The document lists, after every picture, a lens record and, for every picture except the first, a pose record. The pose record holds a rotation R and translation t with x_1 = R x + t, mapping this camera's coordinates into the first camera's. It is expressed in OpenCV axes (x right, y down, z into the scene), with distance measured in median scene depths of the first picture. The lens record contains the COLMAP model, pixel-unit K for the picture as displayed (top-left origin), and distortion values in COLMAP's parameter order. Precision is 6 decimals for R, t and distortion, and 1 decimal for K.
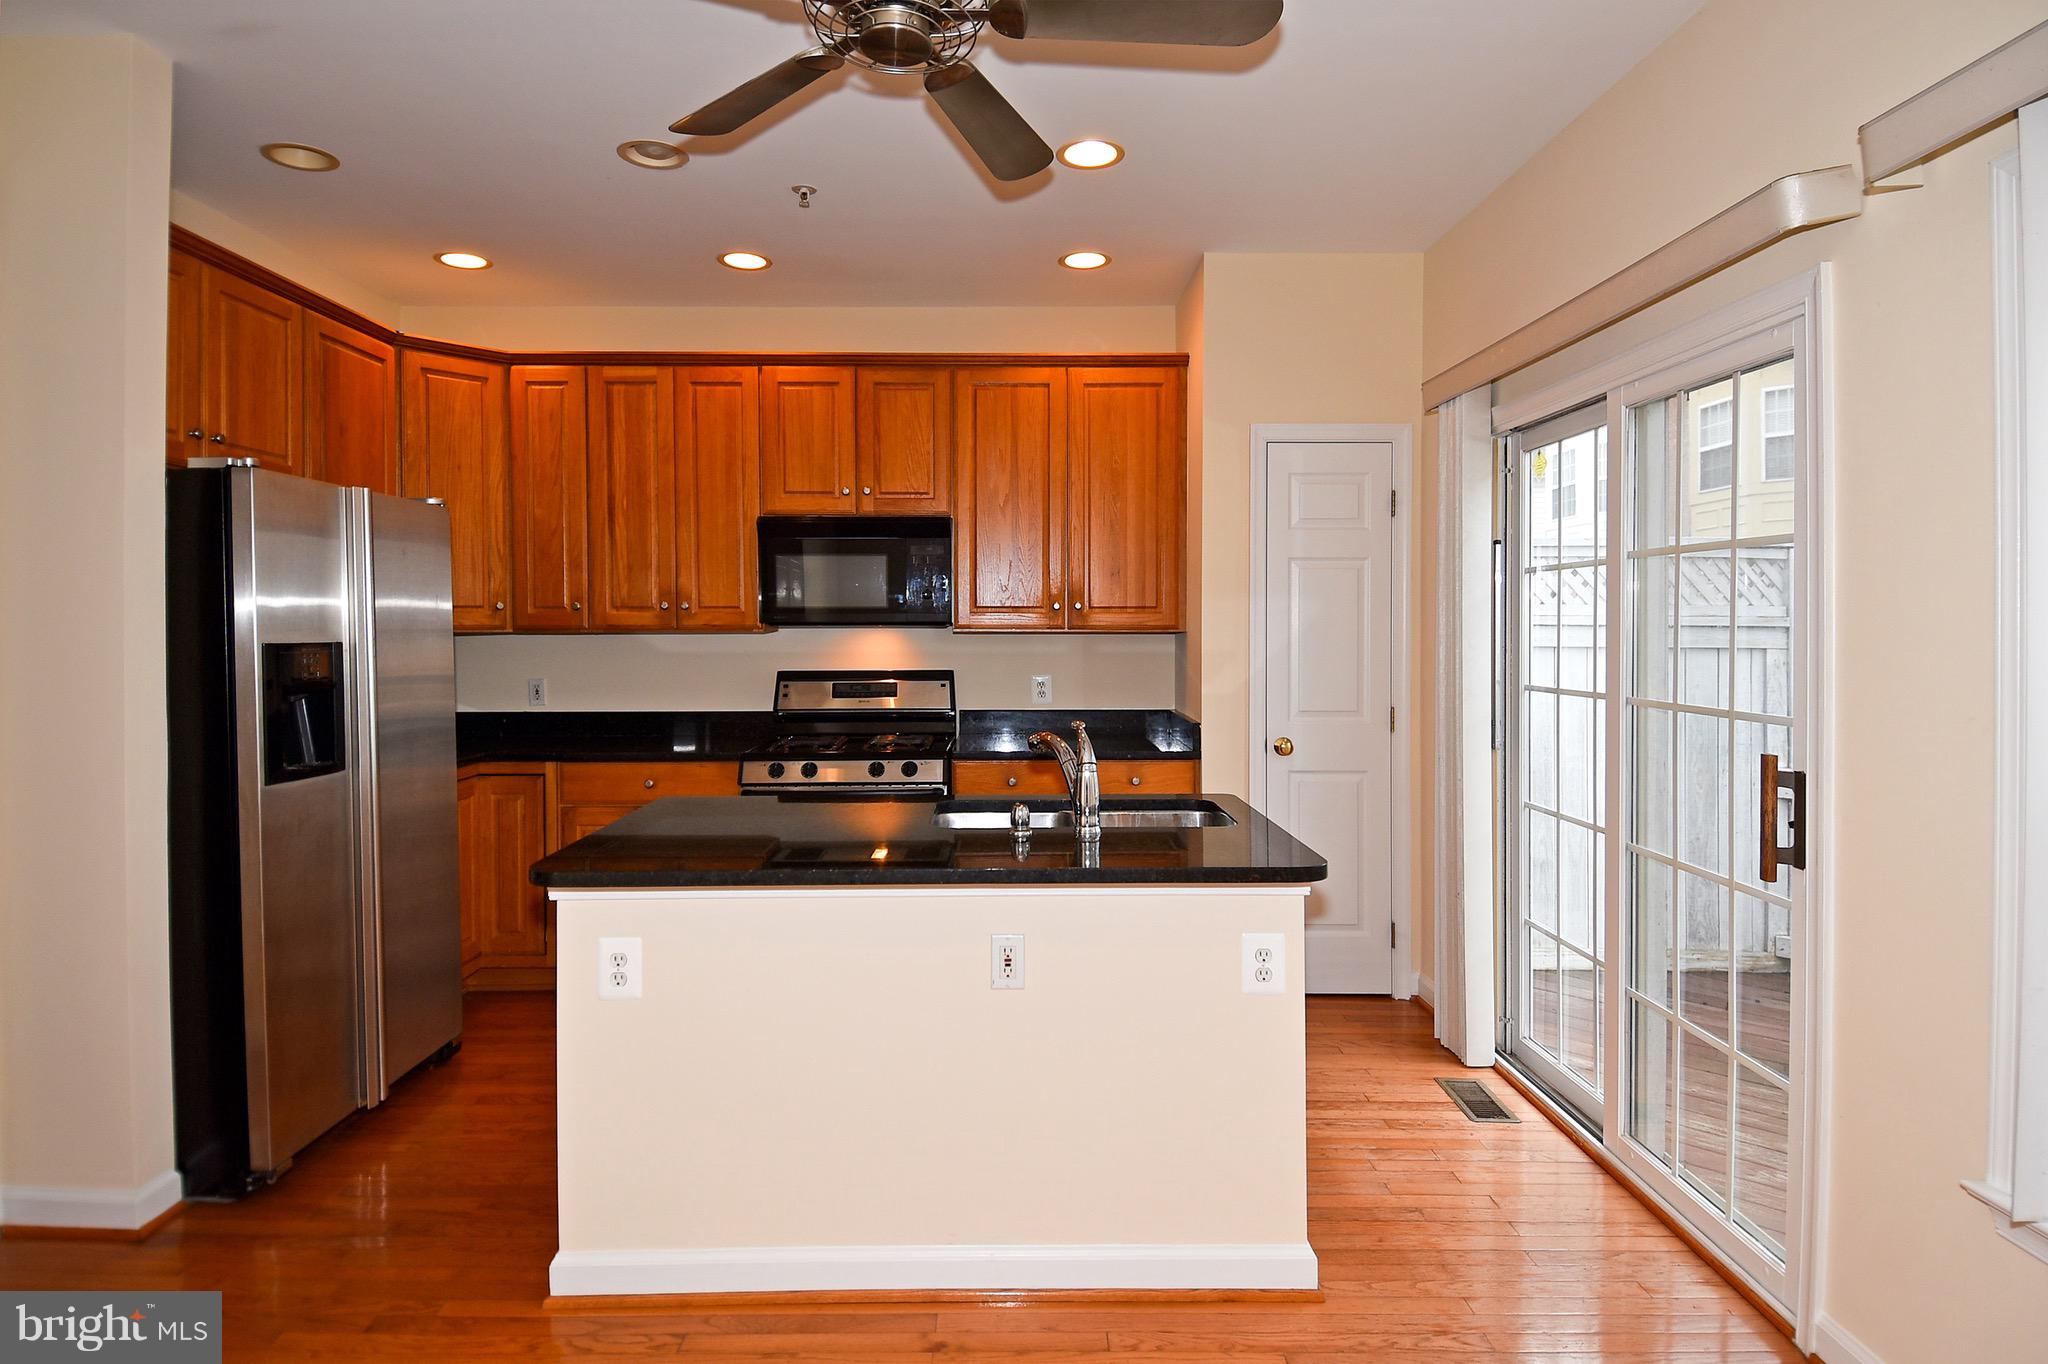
lens RADIAL K [[1062.0, 0, 1021.3], [0, 1062.0, 649.3], [0, 0, 1]] dist [0.022058, -0.022430]
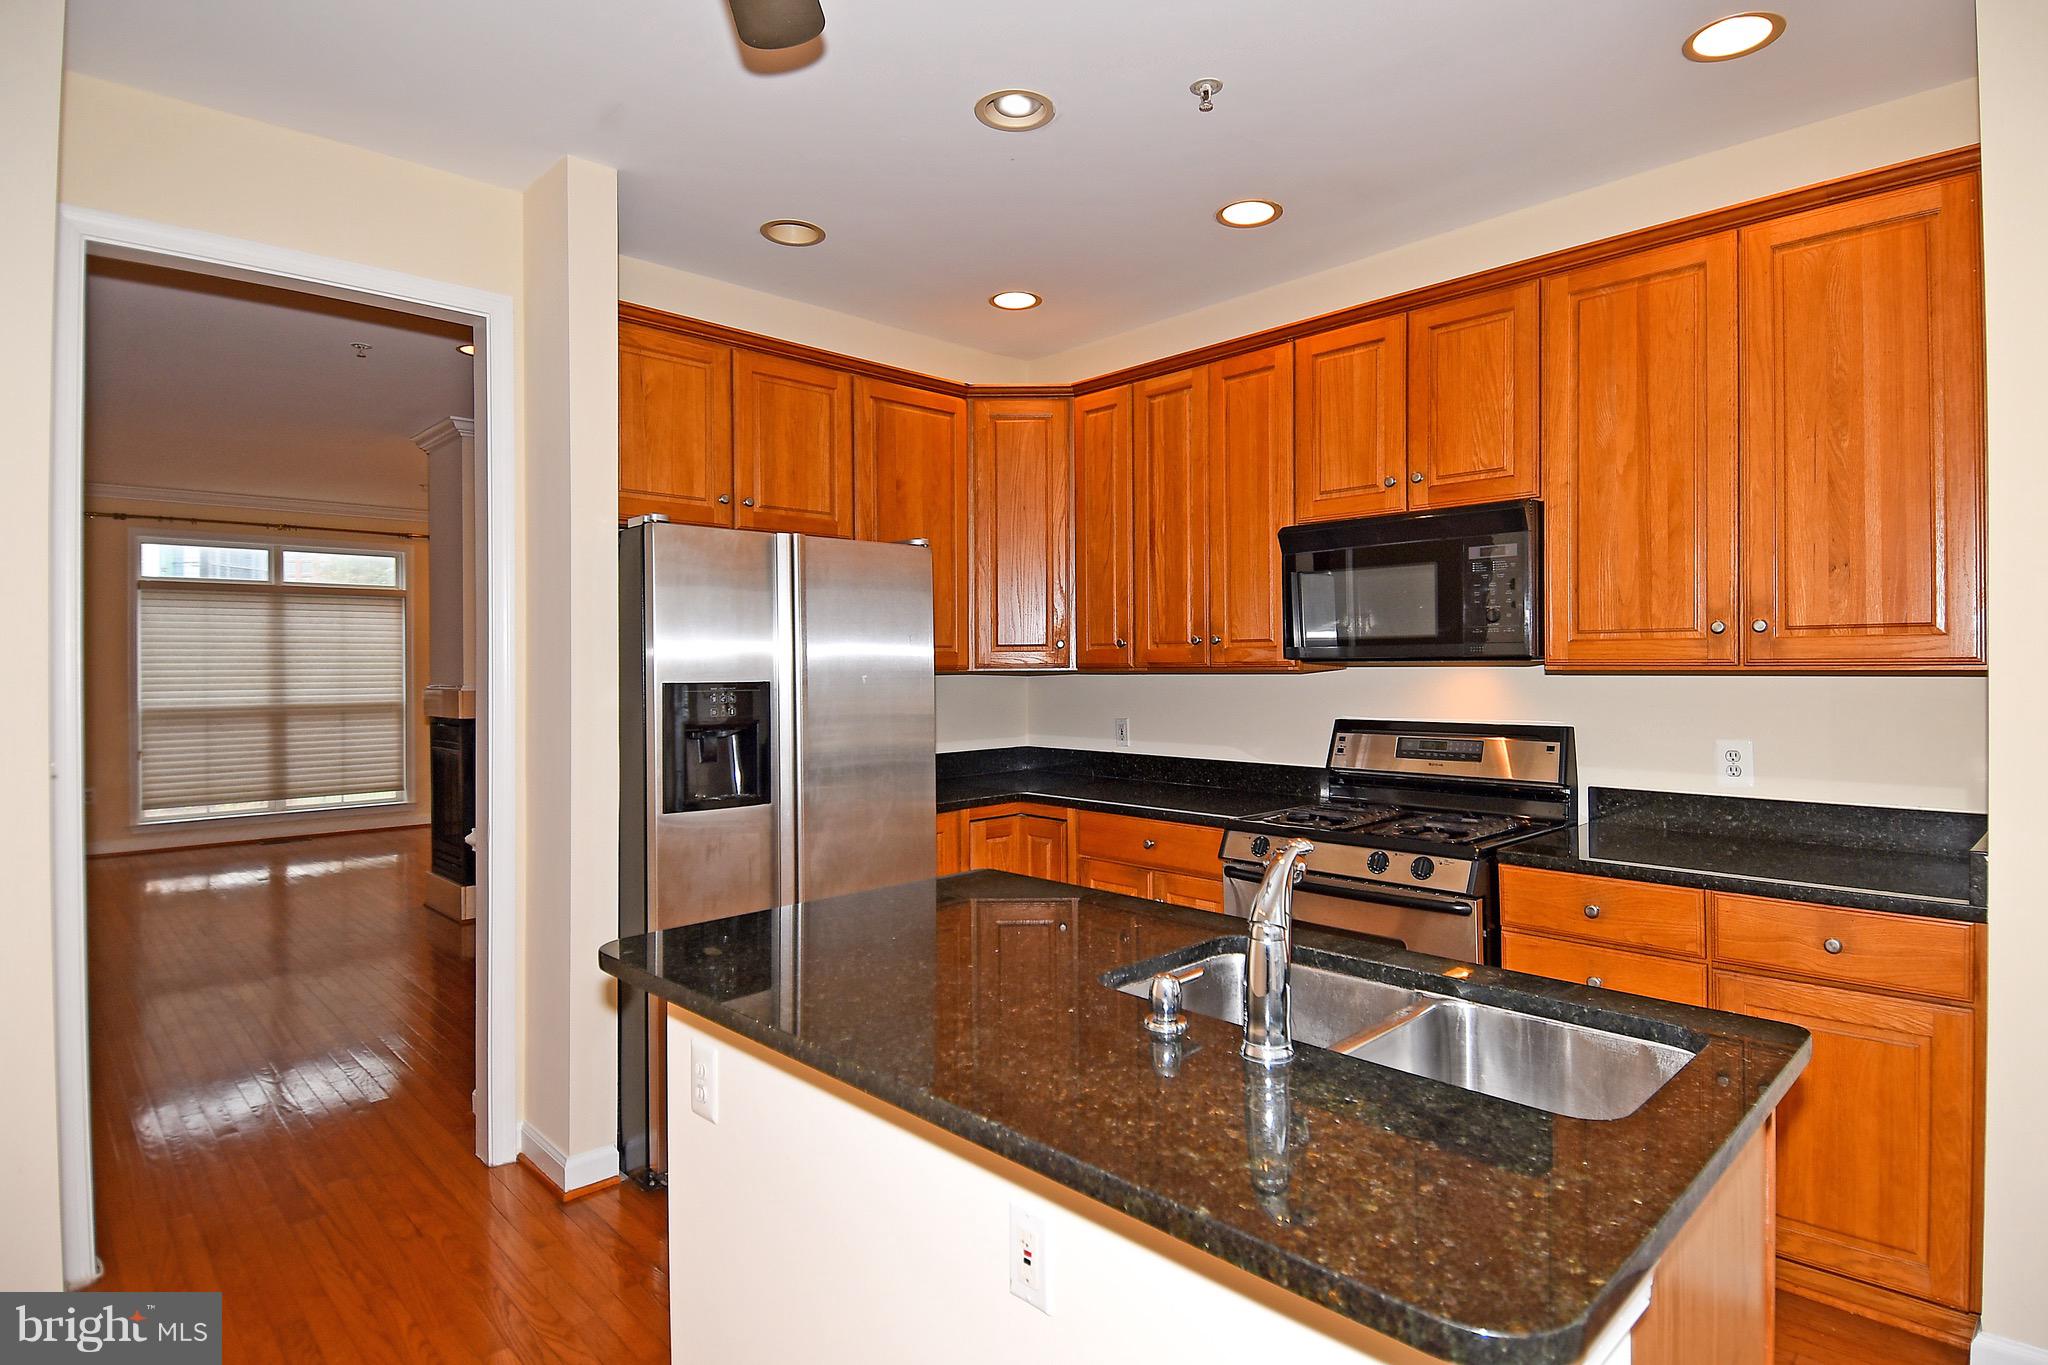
lens RADIAL K [[1062.0, 0, 1035.7], [0, 1062.0, 678.2], [0, 0, 1]] dist [0.022058, -0.022430]
pose [[0.696713, 0.005220, -0.717331, 0.197912], [-0.010234, 0.999944, -0.002663, -0.006449], [0.717277, 0.009197, 0.696727, 0.301859]]
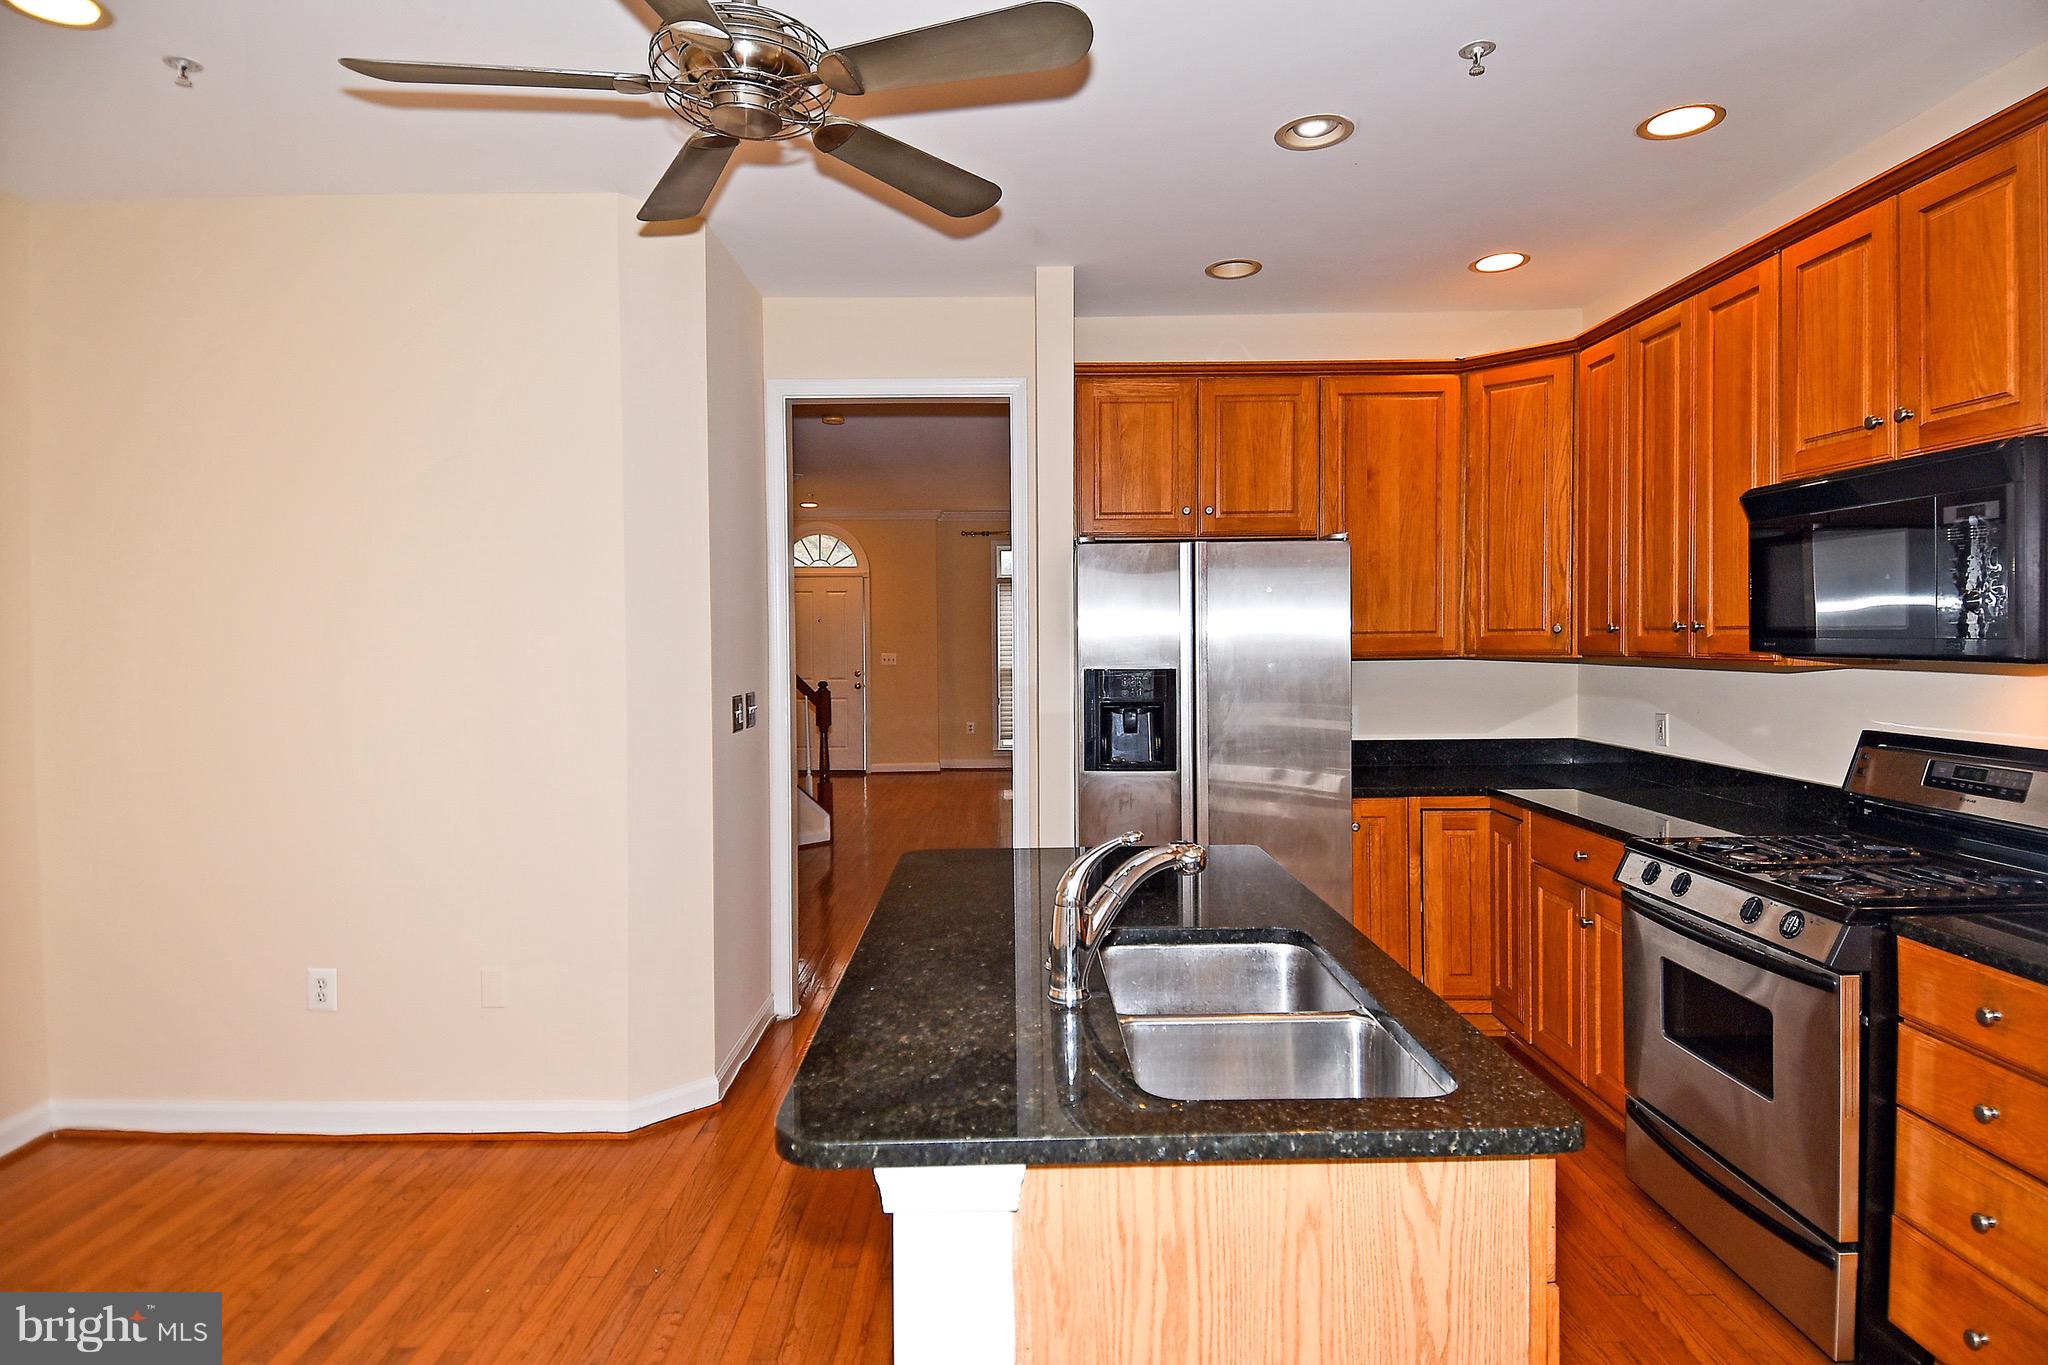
lens RADIAL K [[1062.0, 0, 1020.4], [0, 1062.0, 679.5], [0, 0, 1]] dist [0.022058, -0.022430]
pose [[-0.001601, 0.045230, -0.998975, 0.408946], [-0.010561, 0.998920, 0.045244, -0.033231], [0.999943, 0.010622, -0.001122, 0.548443]]
